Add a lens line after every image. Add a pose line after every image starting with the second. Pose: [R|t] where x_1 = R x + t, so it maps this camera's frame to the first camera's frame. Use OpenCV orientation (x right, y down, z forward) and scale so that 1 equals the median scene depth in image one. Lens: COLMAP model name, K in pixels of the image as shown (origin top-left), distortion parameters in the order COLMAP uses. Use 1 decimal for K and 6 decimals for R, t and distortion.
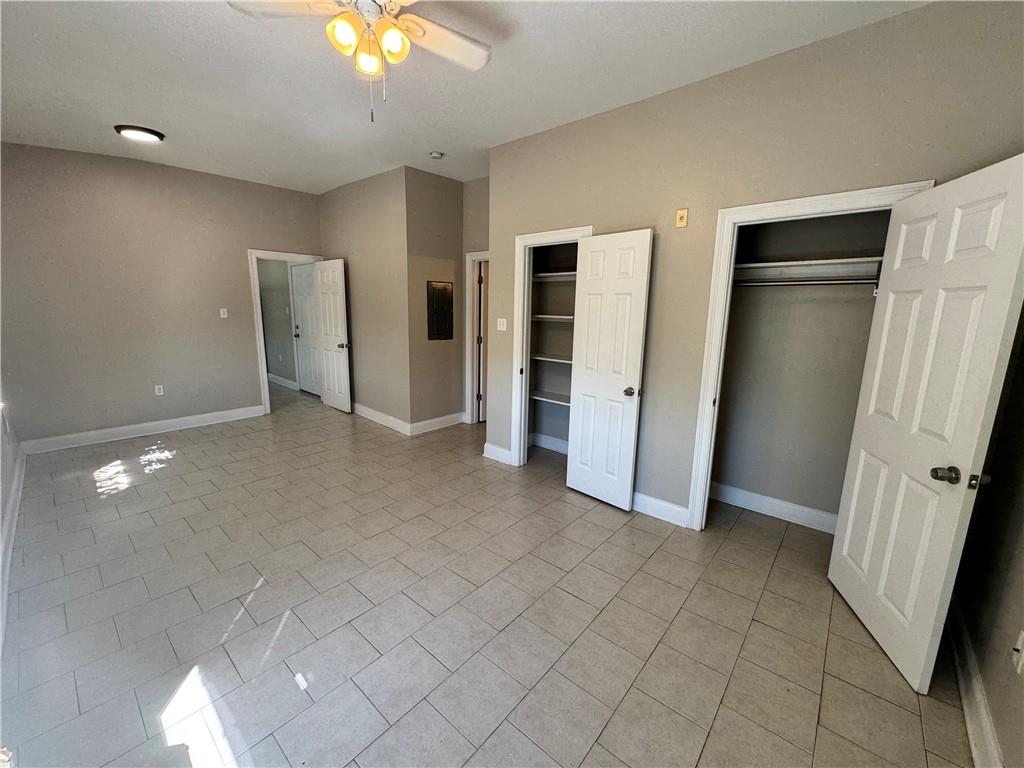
lens RADIAL K [[410.9, 0, 511.4], [0, 410.9, 386.1], [0, 0, 1]] dist [-0.002473, -0.000329]
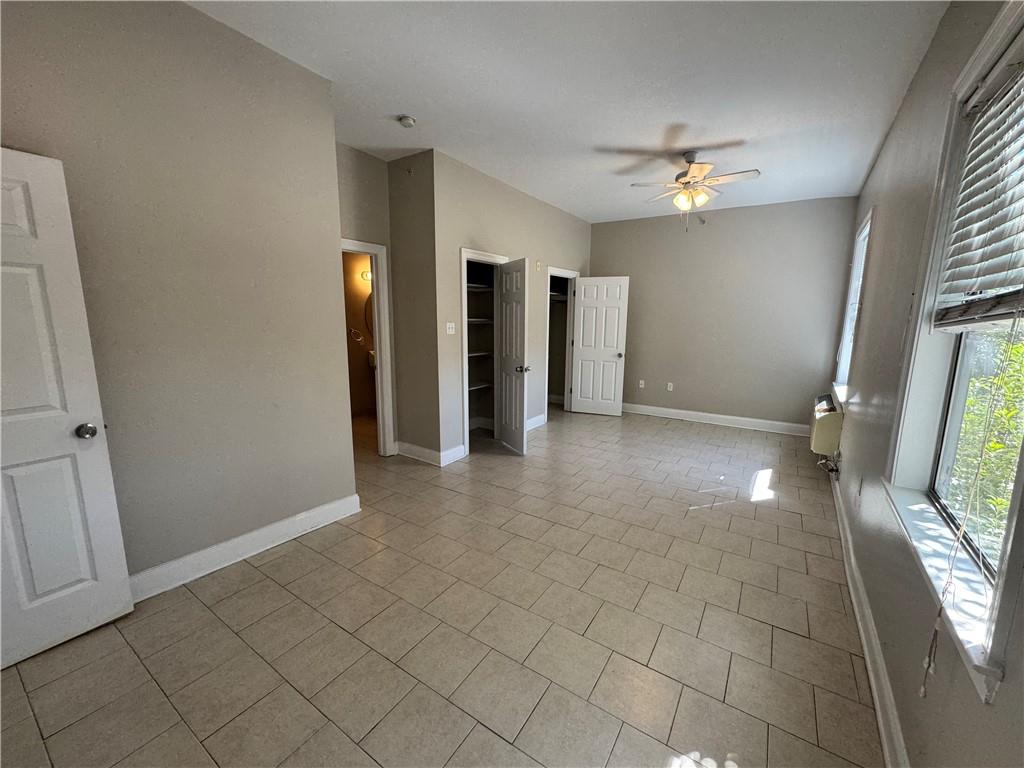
lens RADIAL K [[410.9, 0, 512.0], [0, 410.9, 382.2], [0, 0, 1]] dist [-0.002473, -0.000329]
pose [[-0.131140, -0.180910, 0.974717, -1.245296], [0.174601, 0.963624, 0.202343, -0.232687], [-0.975867, 0.196722, -0.094783, 1.123065]]
